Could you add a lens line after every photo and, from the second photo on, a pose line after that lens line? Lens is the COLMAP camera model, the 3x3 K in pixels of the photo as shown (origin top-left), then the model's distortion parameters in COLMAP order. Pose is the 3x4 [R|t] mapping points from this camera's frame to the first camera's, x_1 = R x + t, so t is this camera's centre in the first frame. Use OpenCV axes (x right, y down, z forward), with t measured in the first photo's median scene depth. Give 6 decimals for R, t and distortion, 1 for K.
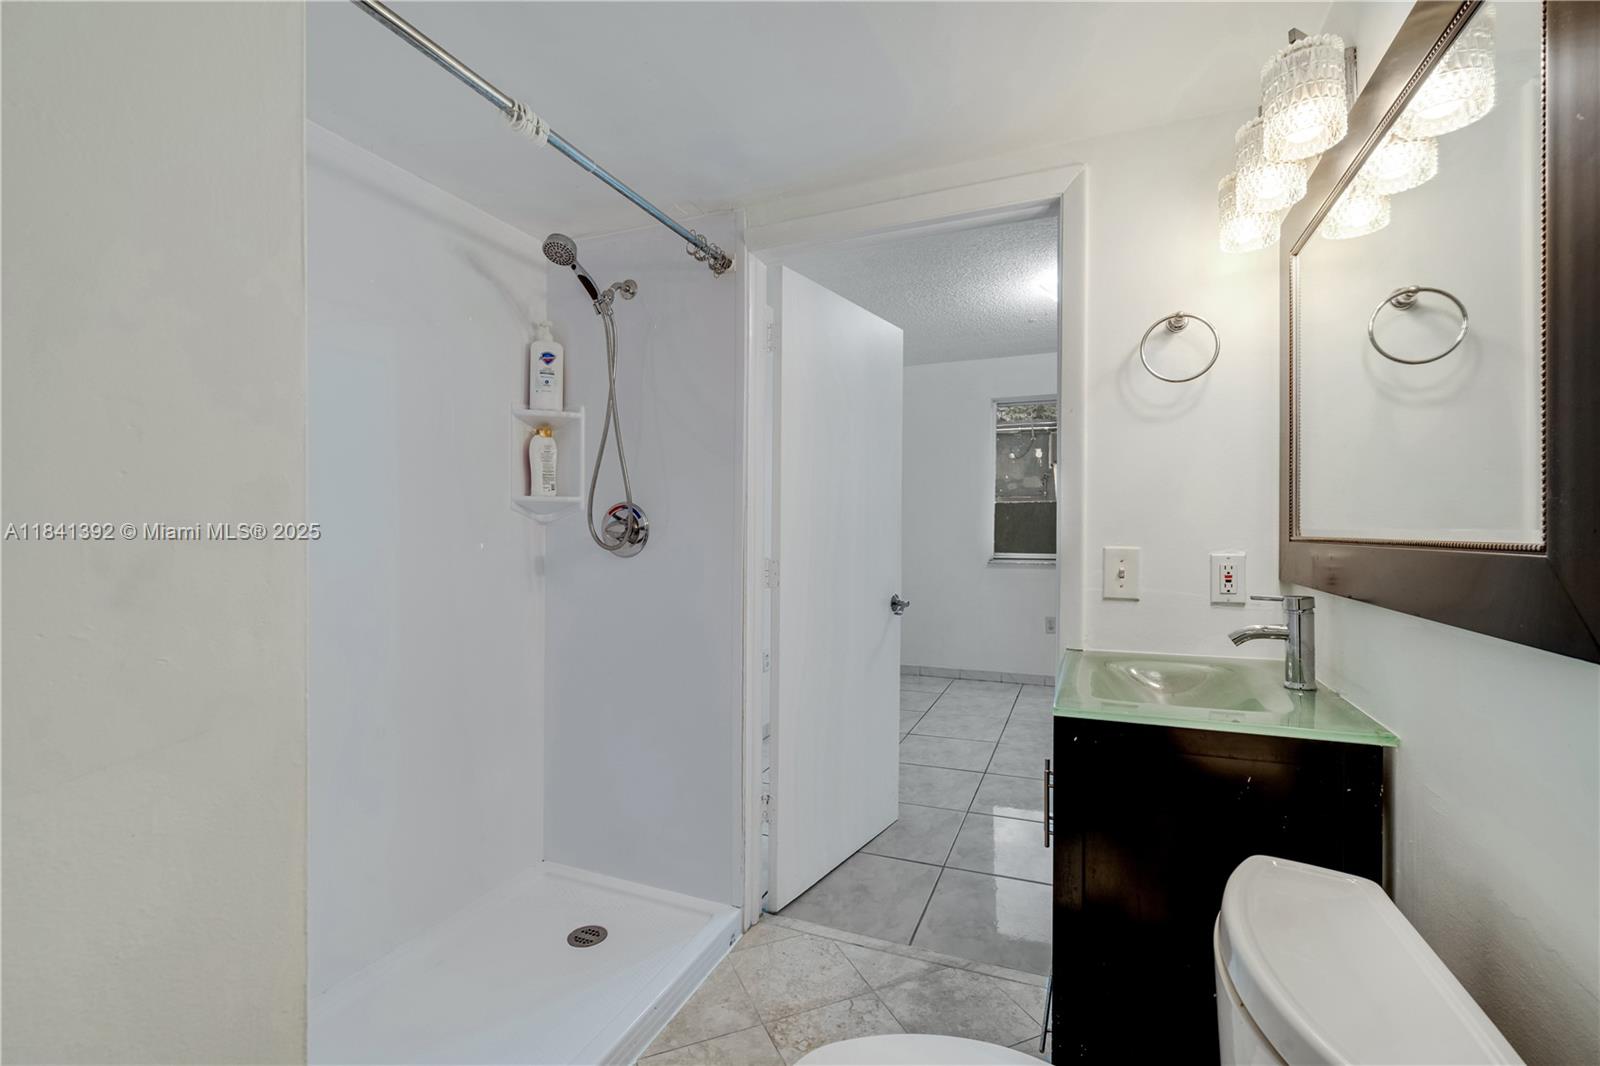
lens RADIAL K [[708.1, 0, 800.4], [0, 708.1, 529.2], [0, 0, 1]] dist [-0.010060, 0.000255]
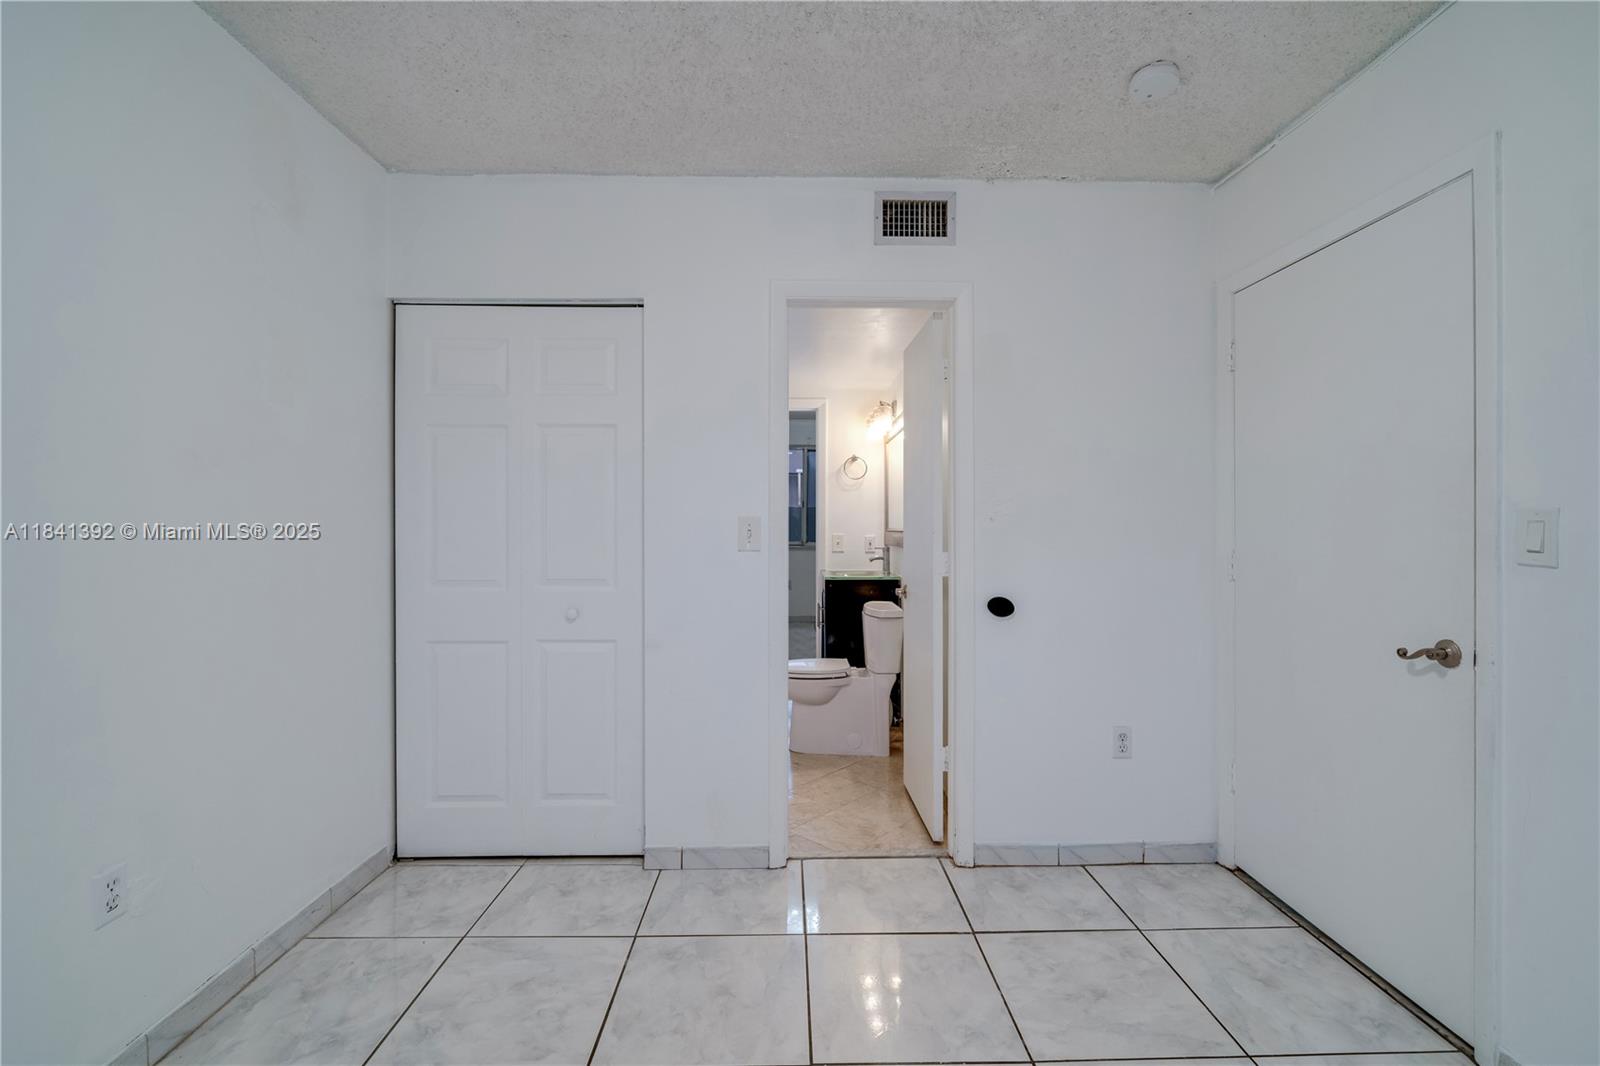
lens RADIAL K [[714.9, 0, 800.0], [0, 714.9, 533.0], [0, 0, 1]] dist [-0.000201, 0.000679]
pose [[0.921526, -0.001759, 0.388314, -0.914111], [0.004011, 0.999980, -0.004989, 0.038519], [-0.388297, 0.006155, 0.921514, -1.811075]]
